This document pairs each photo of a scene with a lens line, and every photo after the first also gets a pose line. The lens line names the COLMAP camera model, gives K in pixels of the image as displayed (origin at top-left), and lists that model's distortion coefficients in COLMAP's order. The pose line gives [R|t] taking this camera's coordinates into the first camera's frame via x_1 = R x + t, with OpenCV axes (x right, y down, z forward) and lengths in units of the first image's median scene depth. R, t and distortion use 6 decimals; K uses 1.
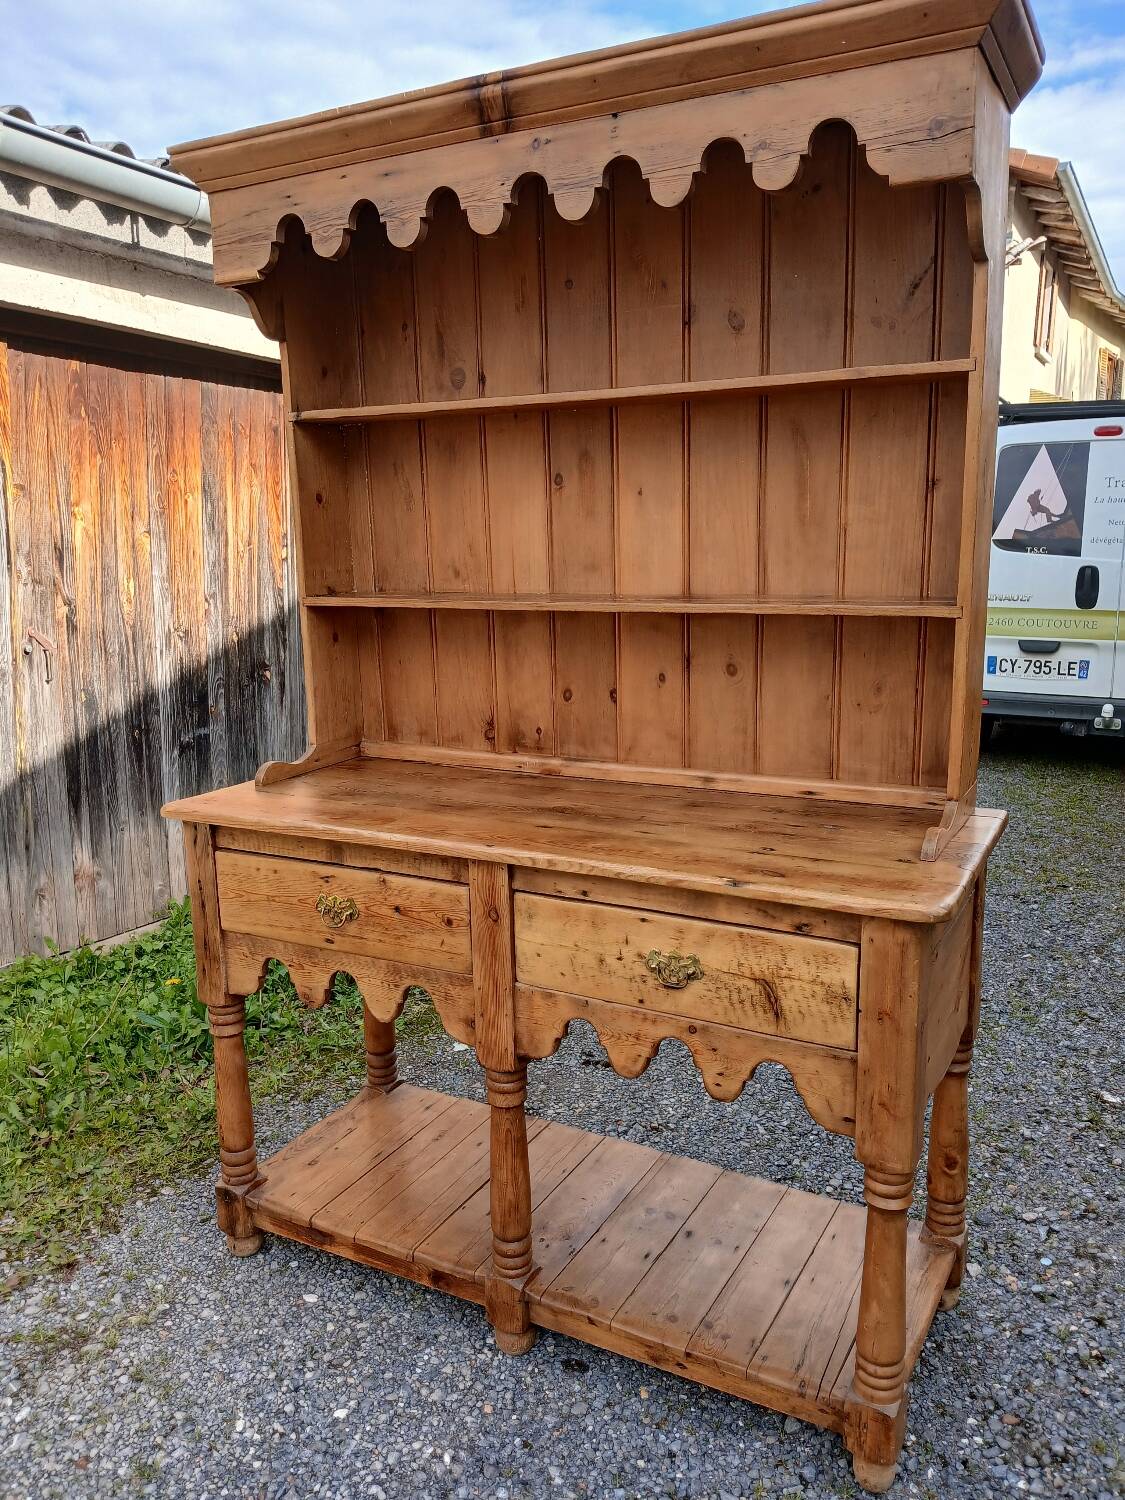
lens RADIAL K [[1157.3, 0, 555.7], [0, 1157.3, 748.1], [0, 0, 1]] dist [0.033062, -0.080281]
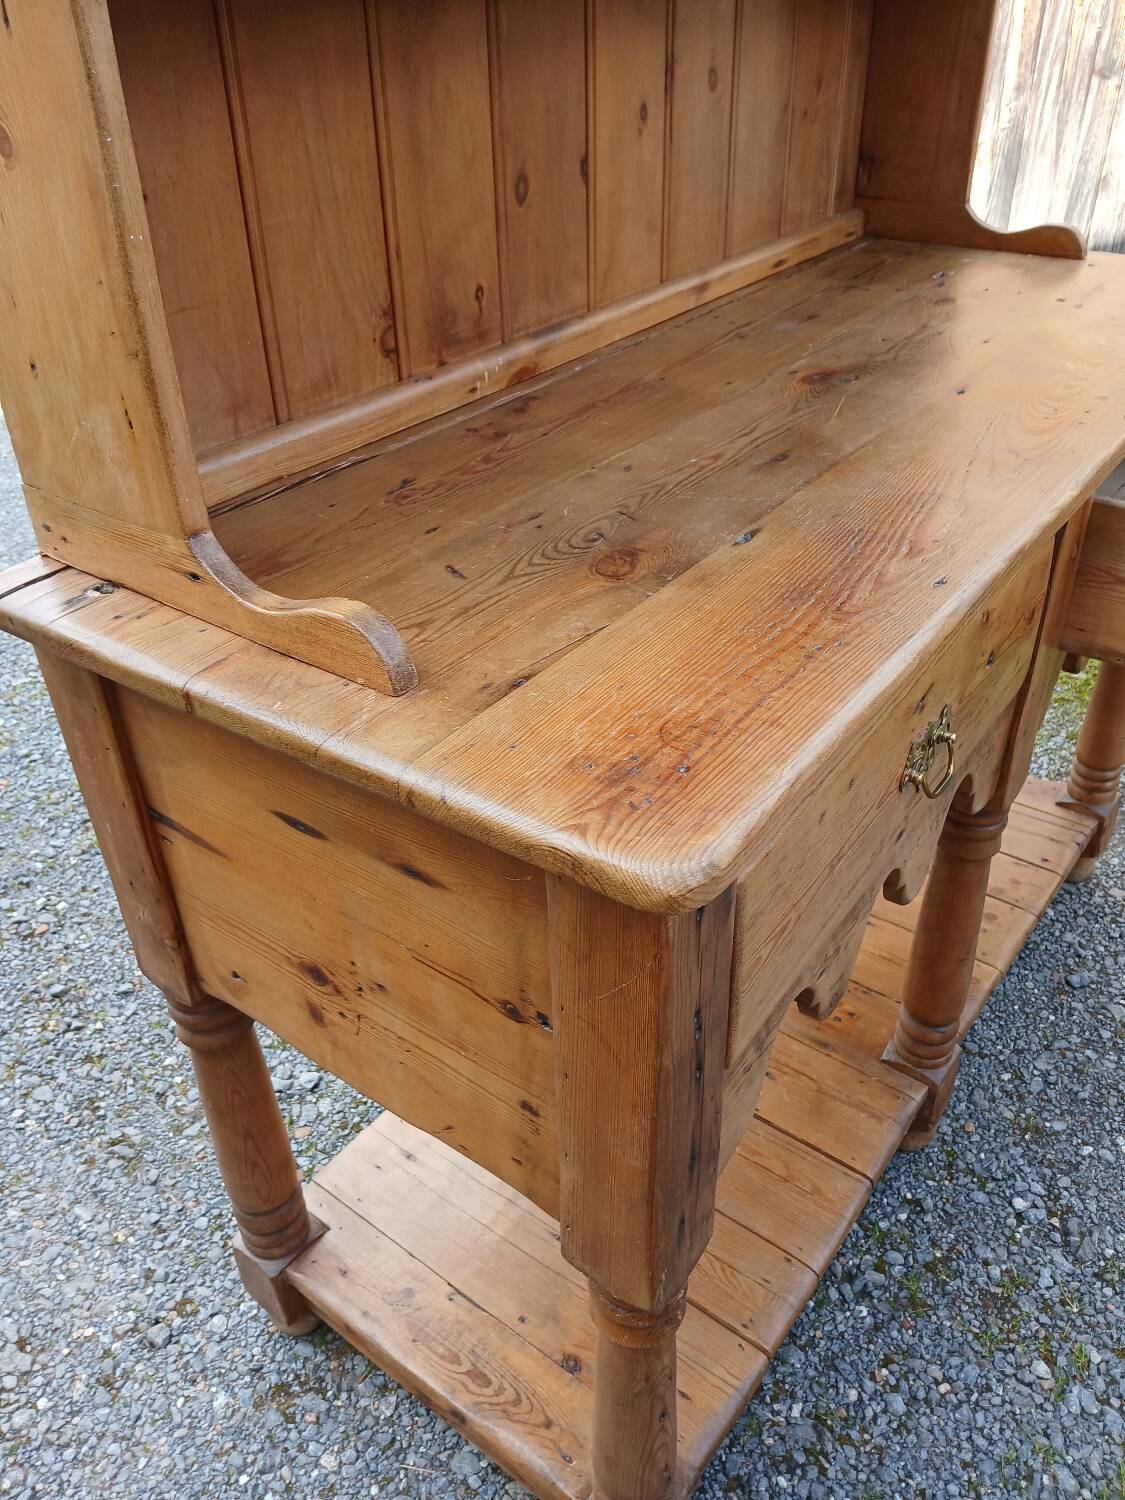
lens RADIAL K [[1157.3, 0, 566.0], [0, 1157.3, 757.3], [0, 0, 1]] dist [0.033062, -0.080281]
pose [[0.146747, -0.536498, 0.831044, -0.528820], [0.227787, 0.835889, 0.499403, -0.090474], [-0.962589, 0.116015, 0.244872, 0.973044]]
